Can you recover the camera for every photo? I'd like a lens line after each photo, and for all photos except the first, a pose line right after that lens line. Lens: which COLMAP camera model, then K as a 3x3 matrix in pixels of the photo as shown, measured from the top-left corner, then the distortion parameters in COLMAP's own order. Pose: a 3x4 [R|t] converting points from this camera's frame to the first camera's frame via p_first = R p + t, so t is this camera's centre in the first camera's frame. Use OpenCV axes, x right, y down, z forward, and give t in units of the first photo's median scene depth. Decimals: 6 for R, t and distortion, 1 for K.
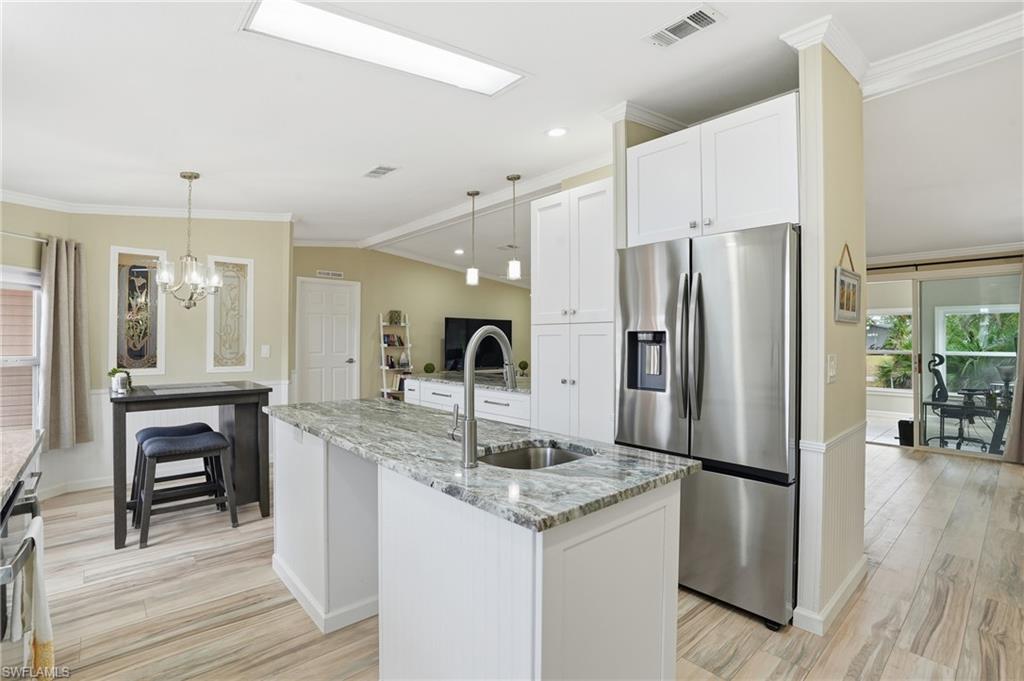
lens RADIAL K [[474.2, 0, 509.0], [0, 474.2, 341.6], [0, 0, 1]] dist [-0.069861, 0.025676]
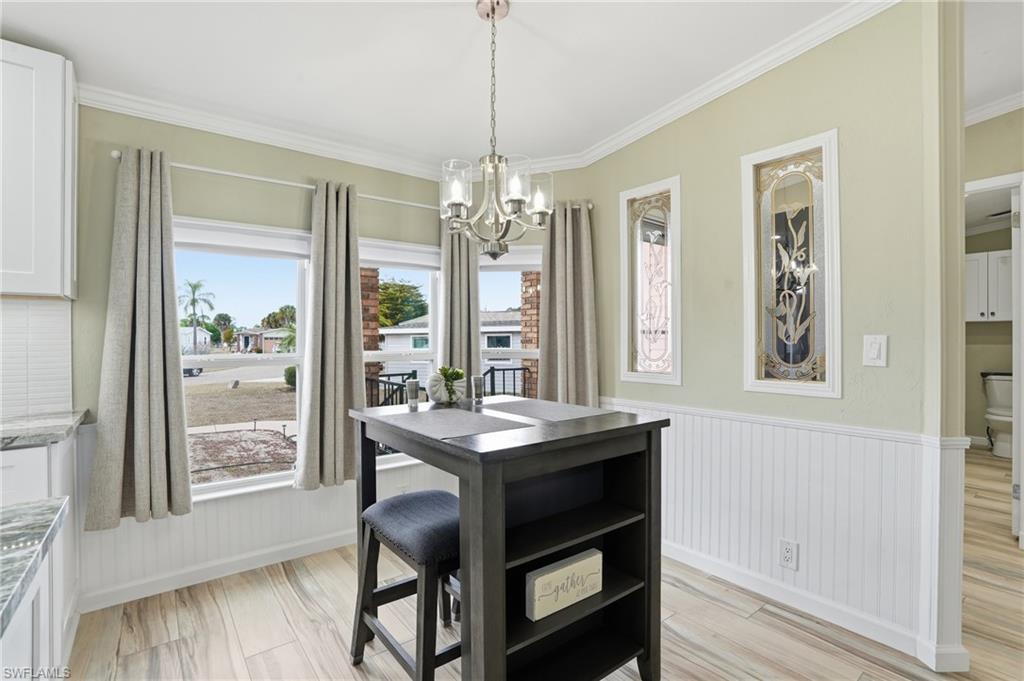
lens RADIAL K [[474.2, 0, 509.0], [0, 474.2, 341.6], [0, 0, 1]] dist [-0.069861, 0.025676]
pose [[-0.067671, 0.004071, -0.997699, -0.137824], [-0.003119, 0.999986, 0.004292, 0.013638], [0.997703, 0.003402, -0.067657, 0.826668]]
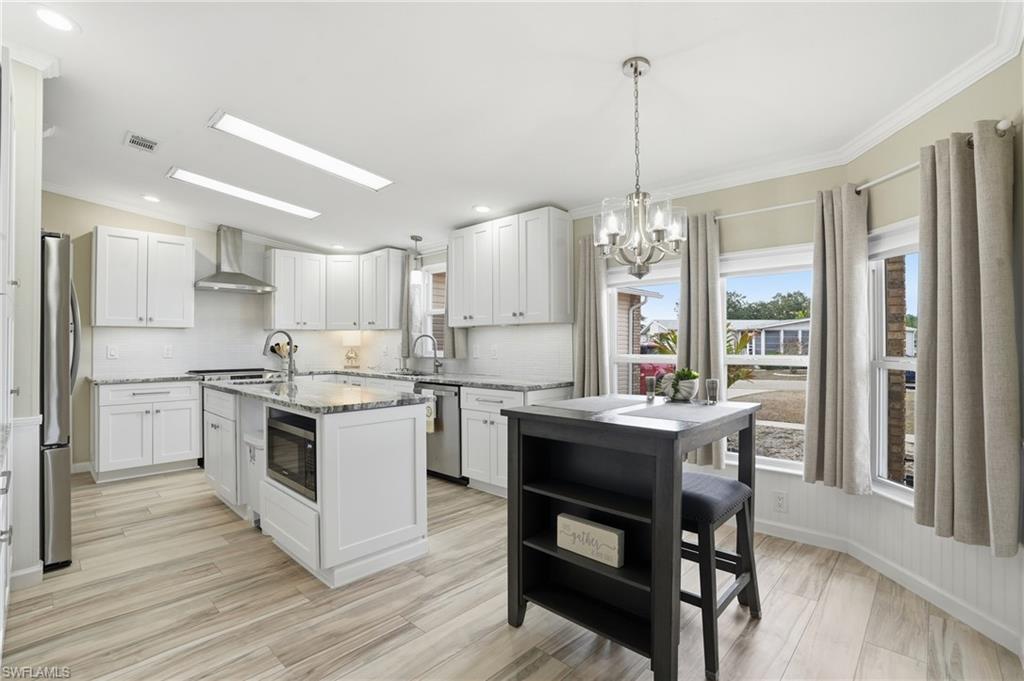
lens RADIAL K [[474.2, 0, 509.0], [0, 474.2, 341.6], [0, 0, 1]] dist [-0.069861, 0.025676]
pose [[-0.995904, -0.000794, -0.090409, -0.367458], [-0.000763, 1.000000, -0.000374, 0.010618], [0.090409, -0.000303, -0.995905, 1.265863]]
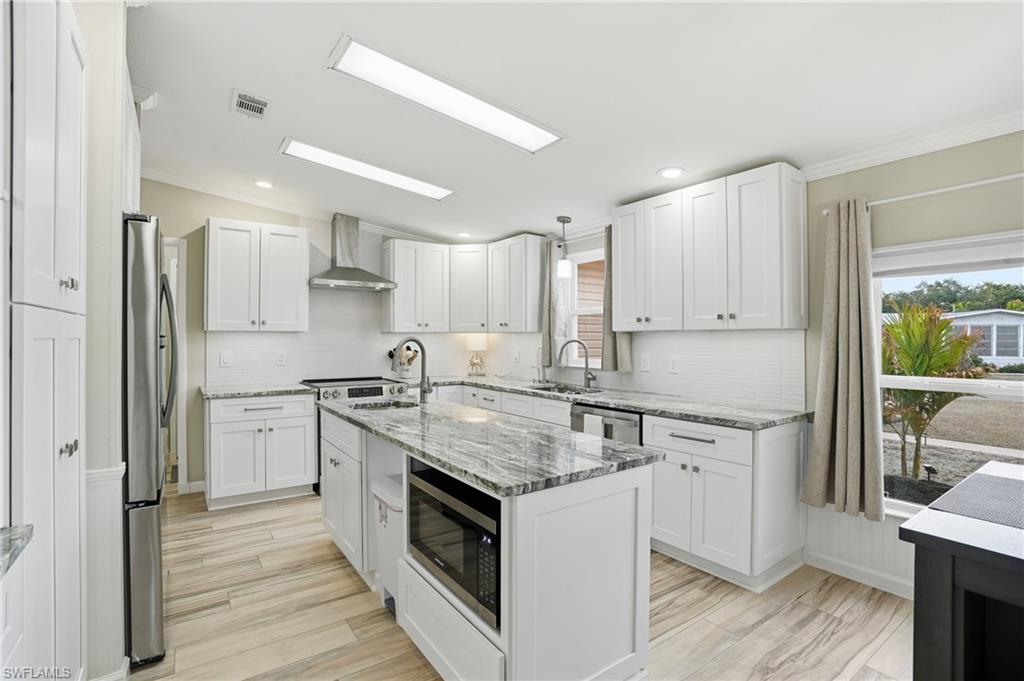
lens RADIAL K [[479.9, 0, 509.3], [0, 479.9, 339.2], [0, 0, 1]] dist [-0.071316, 0.024406]
pose [[-0.994621, -0.004051, 0.103506, -0.233973], [-0.003324, 0.999969, 0.007202, -0.015158], [-0.103532, 0.006819, -0.994603, 1.035988]]
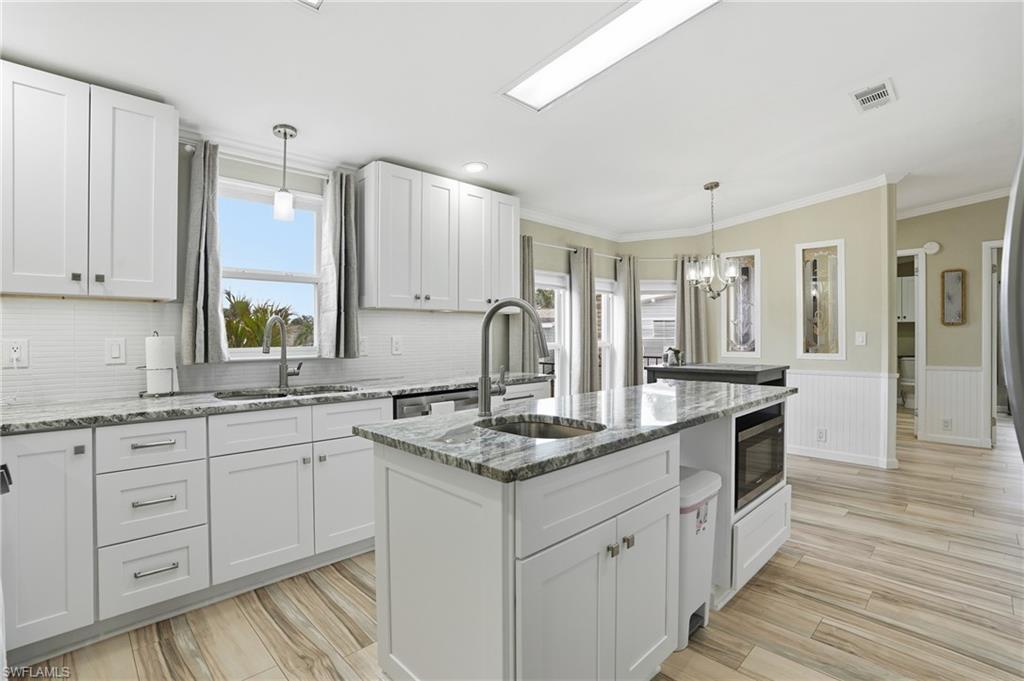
lens RADIAL K [[479.9, 0, 509.3], [0, 479.9, 339.2], [0, 0, 1]] dist [-0.071316, 0.024406]
pose [[0.047742, 0.004148, -0.998851, 0.379287], [0.000973, 0.999991, 0.004199, 0.019923], [0.998859, -0.001172, 0.047738, 0.329840]]
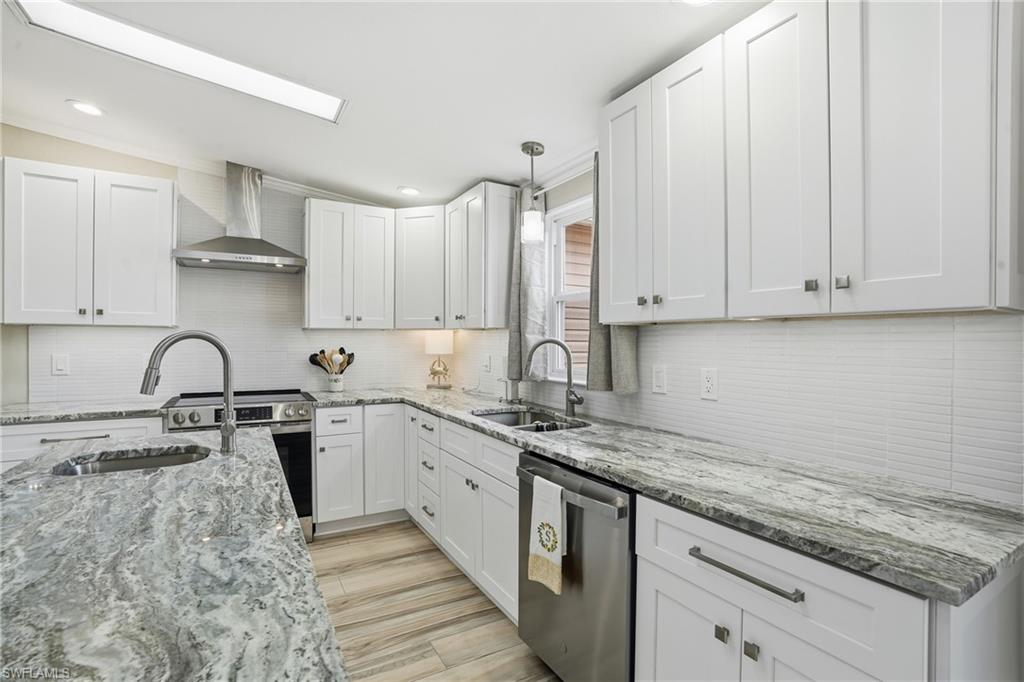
lens RADIAL K [[474.2, 0, 509.0], [0, 474.2, 342.1], [0, 0, 1]] dist [-0.069861, 0.025676]
pose [[-0.980200, -0.008934, 0.197809, -0.333397], [-0.007307, 0.999933, 0.008954, -0.008643], [-0.197876, 0.007332, -0.980200, 0.658376]]
